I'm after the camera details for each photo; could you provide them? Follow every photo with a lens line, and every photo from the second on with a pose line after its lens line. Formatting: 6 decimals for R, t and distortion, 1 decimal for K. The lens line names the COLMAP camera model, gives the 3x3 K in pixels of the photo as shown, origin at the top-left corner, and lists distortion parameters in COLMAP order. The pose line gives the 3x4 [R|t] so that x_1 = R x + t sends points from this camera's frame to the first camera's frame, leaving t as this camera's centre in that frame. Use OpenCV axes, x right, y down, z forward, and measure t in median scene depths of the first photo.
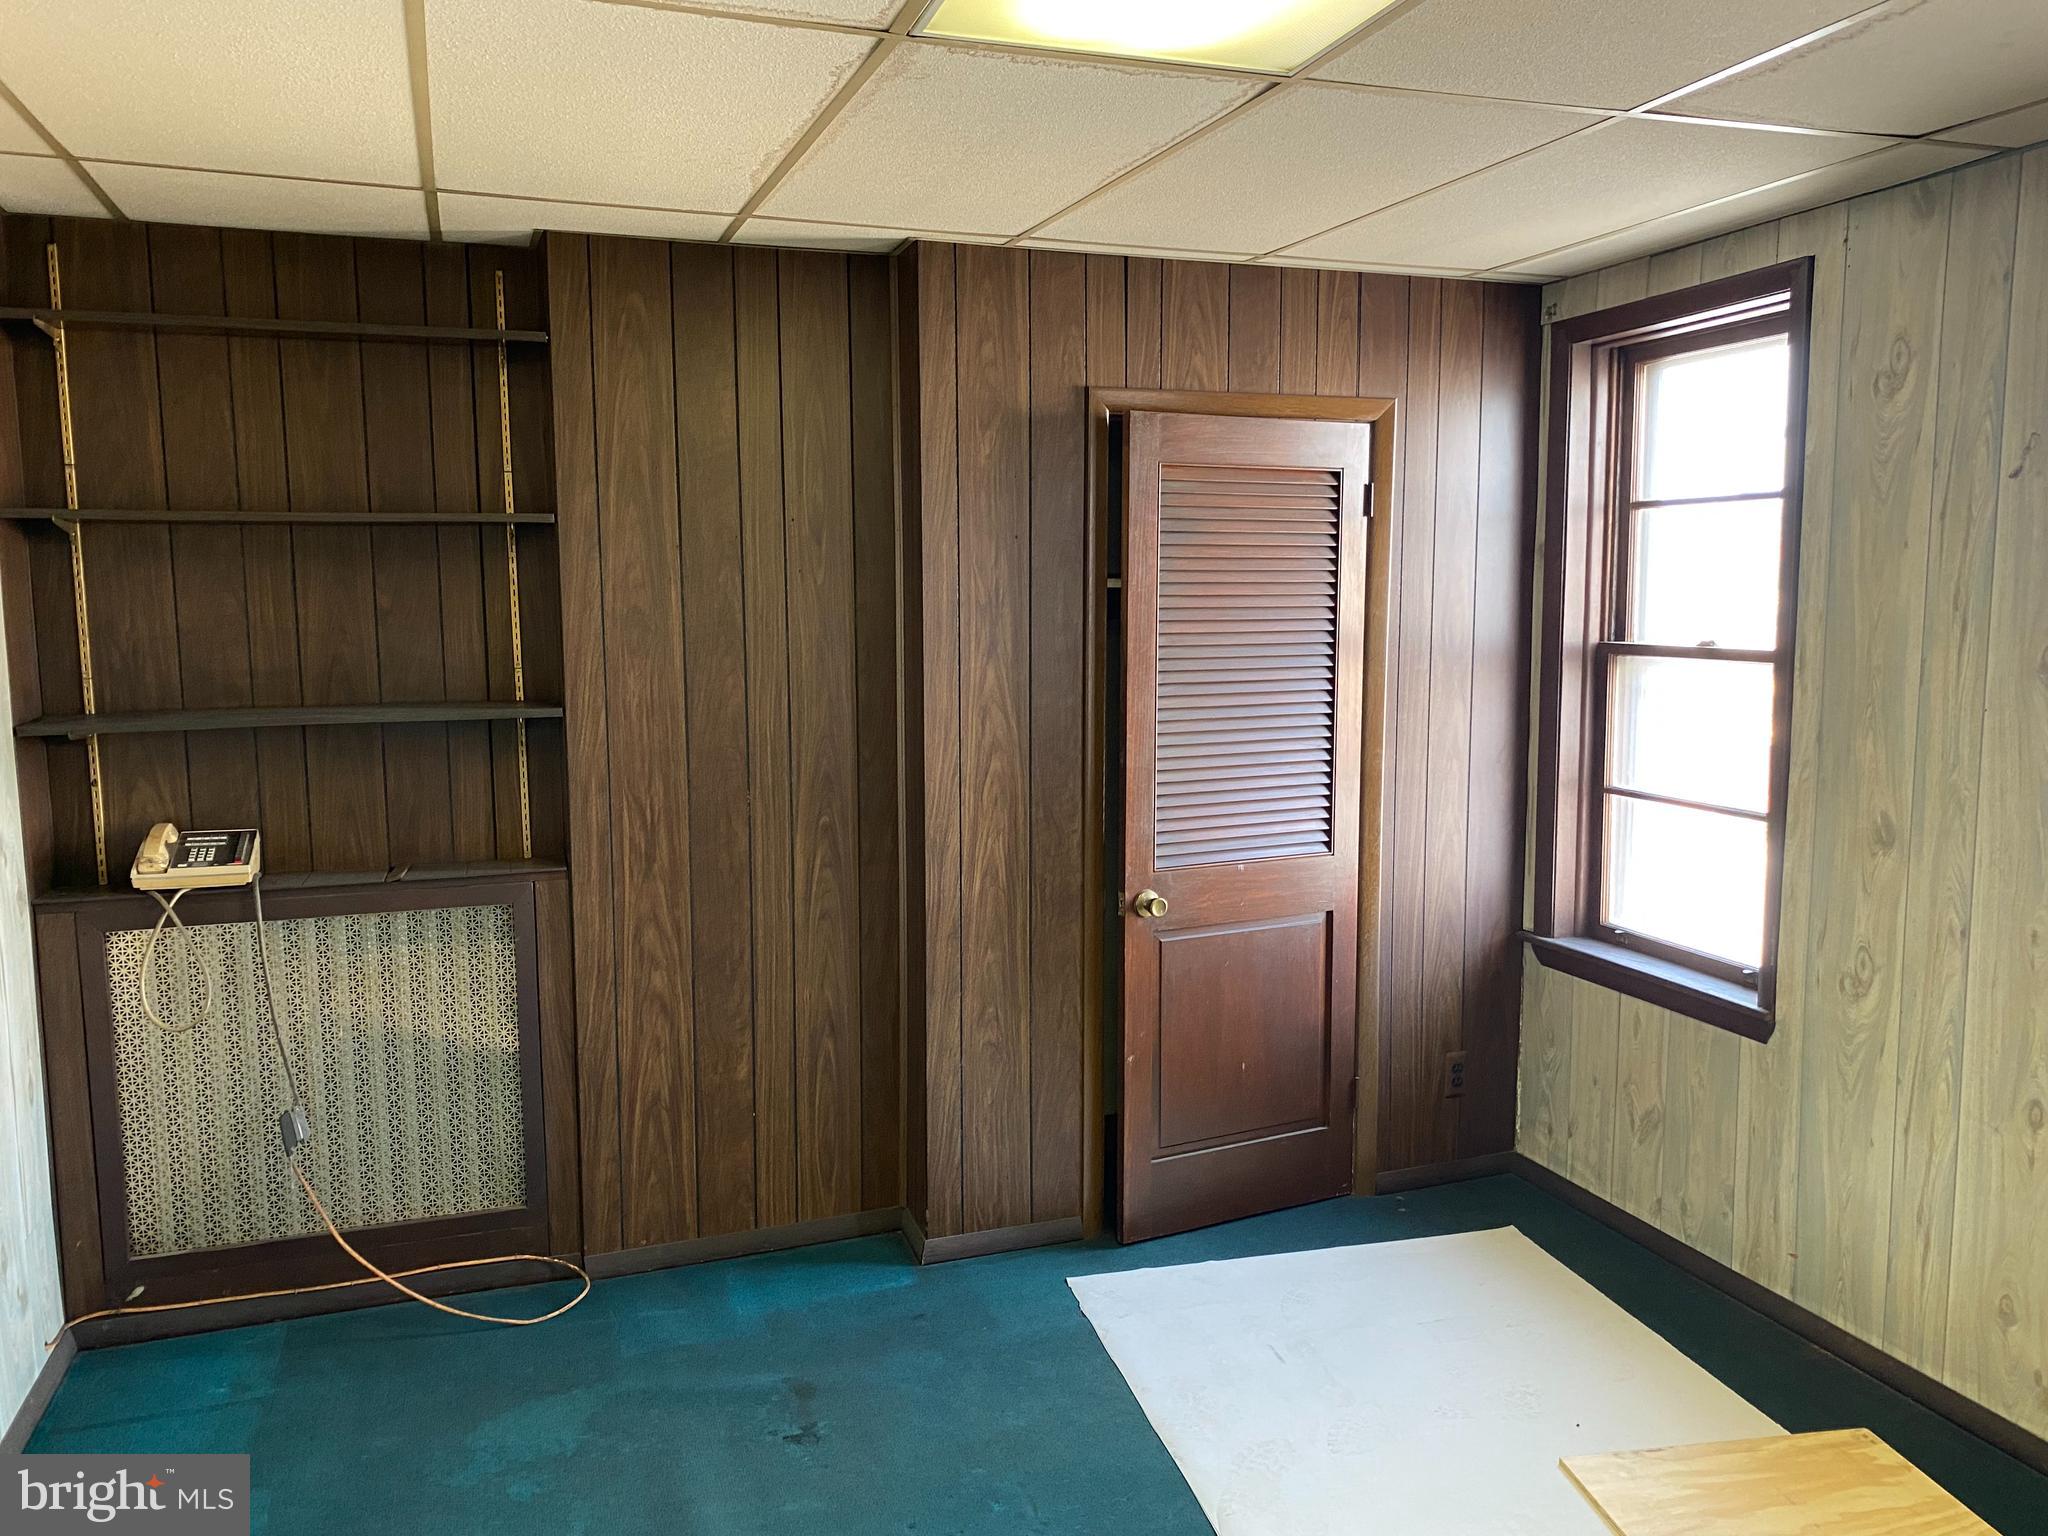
lens RADIAL K [[1565.9, 0, 1037.4], [0, 1565.9, 767.2], [0, 0, 1]] dist [0.037274, -0.034915]
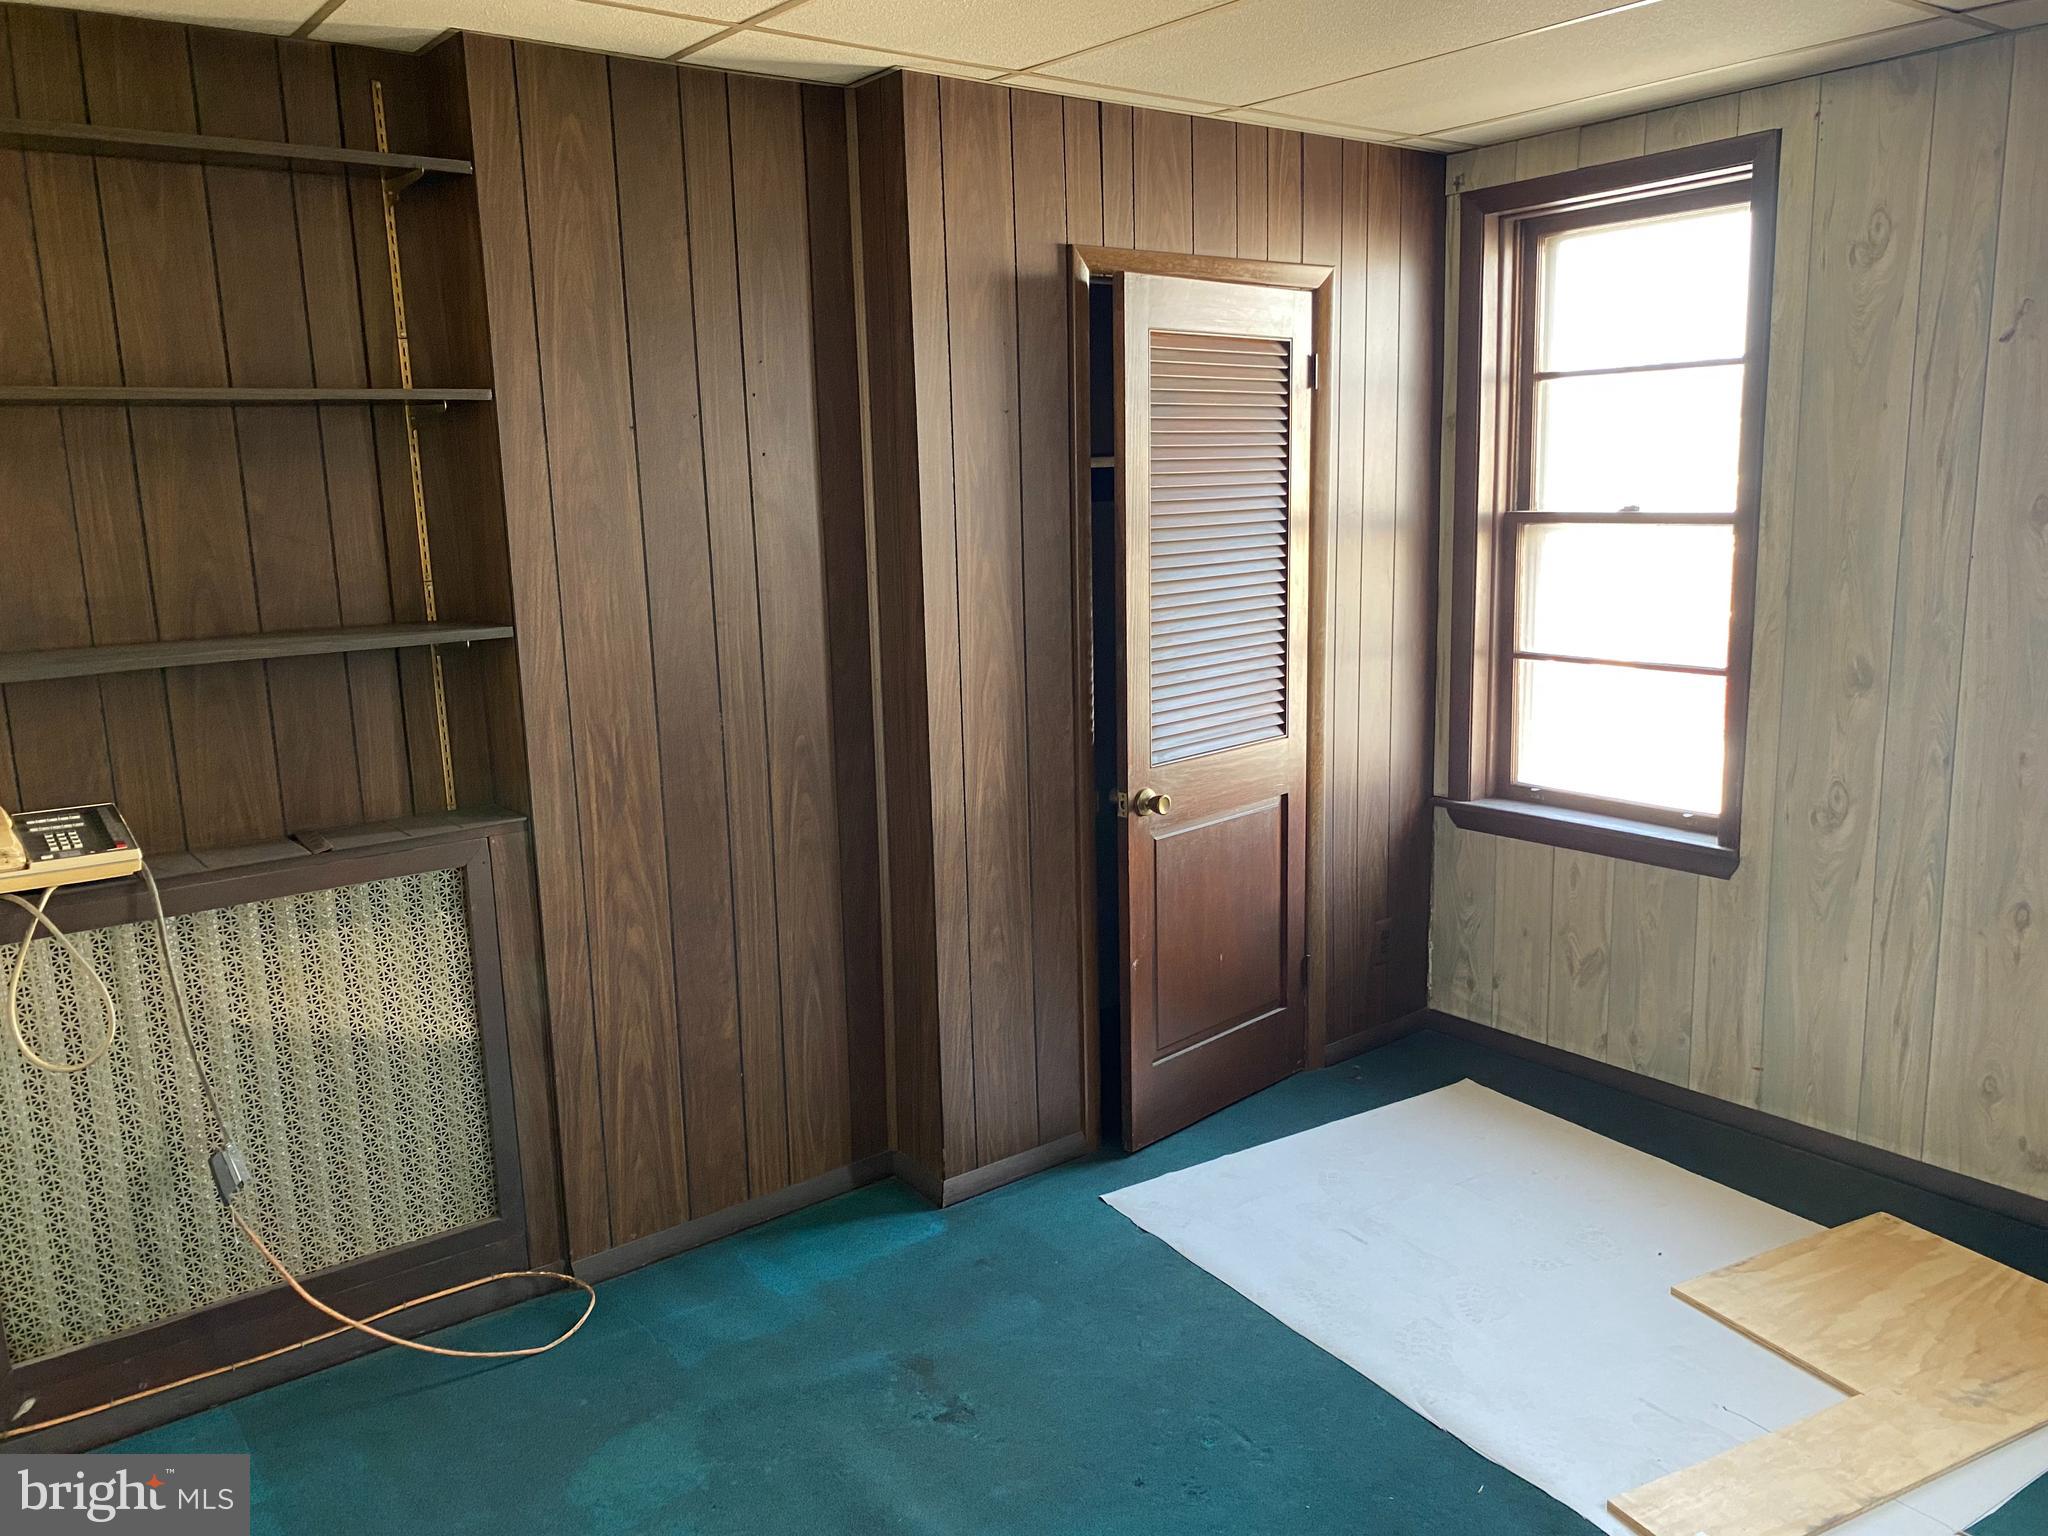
lens RADIAL K [[1565.9, 0, 1017.4], [0, 1565.9, 768.2], [0, 0, 1]] dist [0.037274, -0.034915]
pose [[0.950001, -0.079471, 0.301965, -0.300004], [0.059524, 0.995427, 0.074711, -0.009201], [-0.306522, -0.053002, 0.950387, 0.121795]]
